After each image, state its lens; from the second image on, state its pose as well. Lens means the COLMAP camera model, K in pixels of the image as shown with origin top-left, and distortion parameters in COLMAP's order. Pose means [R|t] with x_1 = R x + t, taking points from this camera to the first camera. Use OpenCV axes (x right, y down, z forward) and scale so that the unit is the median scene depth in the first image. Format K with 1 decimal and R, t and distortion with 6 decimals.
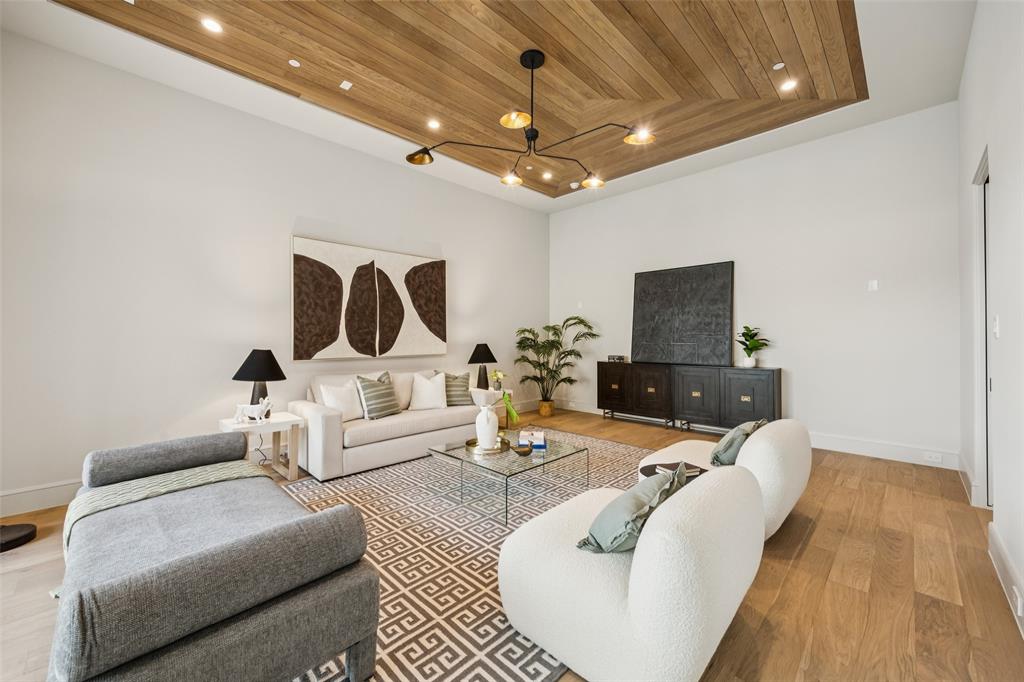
lens RADIAL K [[399.3, 0, 514.6], [0, 399.3, 337.5], [0, 0, 1]] dist [-0.002959, 0.000096]
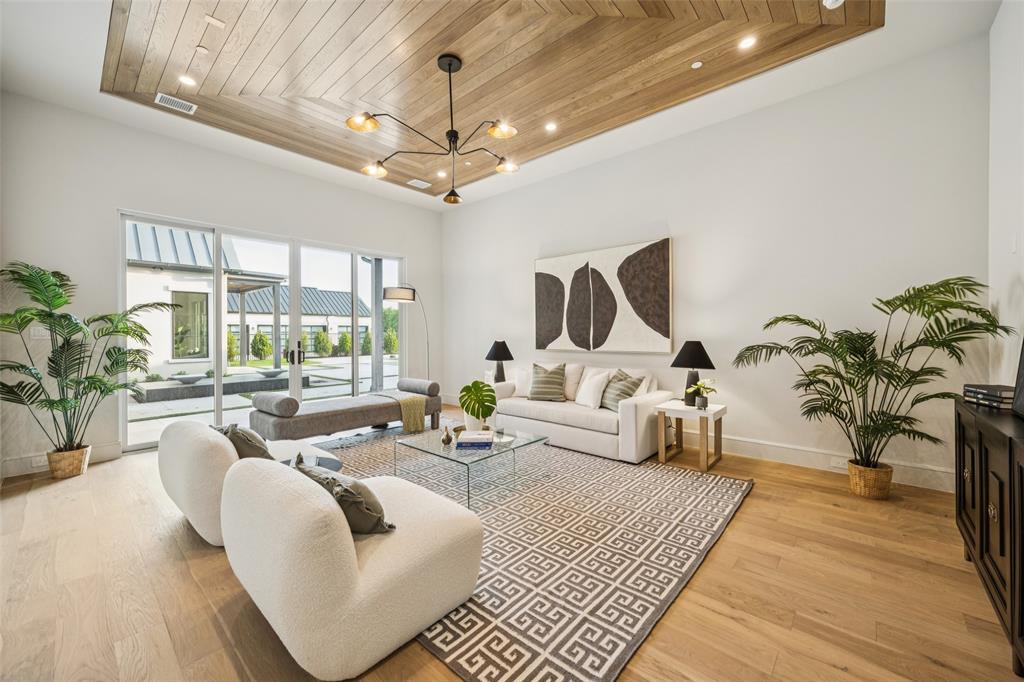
lens RADIAL K [[399.3, 0, 514.7], [0, 399.3, 335.9], [0, 0, 1]] dist [-0.002959, 0.000096]
pose [[0.053747, 0.014784, -0.998445, 0.725289], [0.010660, 0.999825, 0.015378, -0.010383], [0.998498, -0.011470, 0.053580, 0.740875]]
